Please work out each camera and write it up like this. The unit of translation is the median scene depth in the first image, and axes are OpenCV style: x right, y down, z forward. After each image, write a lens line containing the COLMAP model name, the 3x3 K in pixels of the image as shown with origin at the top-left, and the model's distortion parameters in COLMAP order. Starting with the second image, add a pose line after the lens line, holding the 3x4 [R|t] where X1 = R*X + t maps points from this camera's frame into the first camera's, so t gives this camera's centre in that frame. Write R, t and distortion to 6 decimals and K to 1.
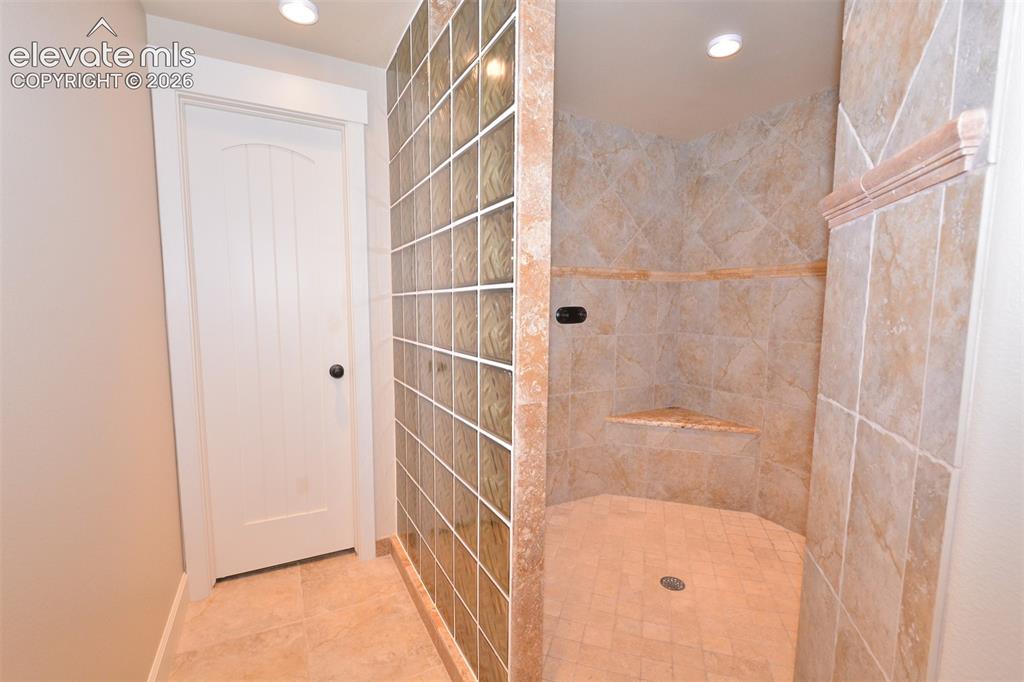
lens RADIAL K [[448.8, 0, 512.1], [0, 448.8, 351.6], [0, 0, 1]] dist [-0.000637, -0.002406]
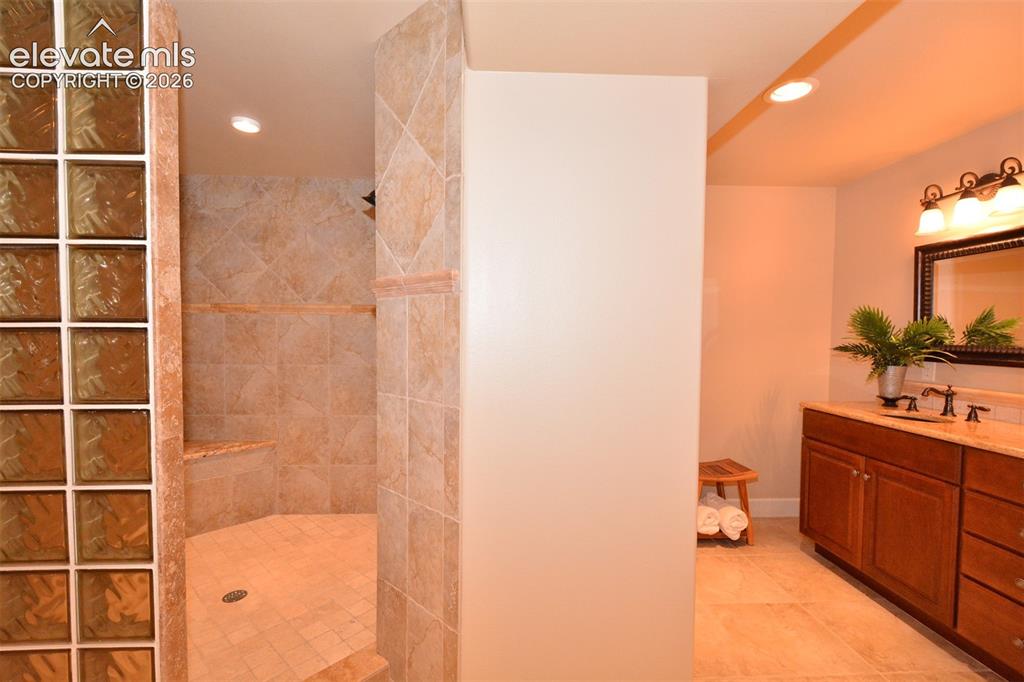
lens RADIAL K [[448.8, 0, 508.0], [0, 448.8, 347.8], [0, 0, 1]] dist [-0.000637, -0.002406]
pose [[0.422851, -0.030443, 0.905688, -0.275450], [0.089339, 0.995967, -0.008233, -0.007002], [-0.901785, 0.084395, 0.423865, -0.081633]]
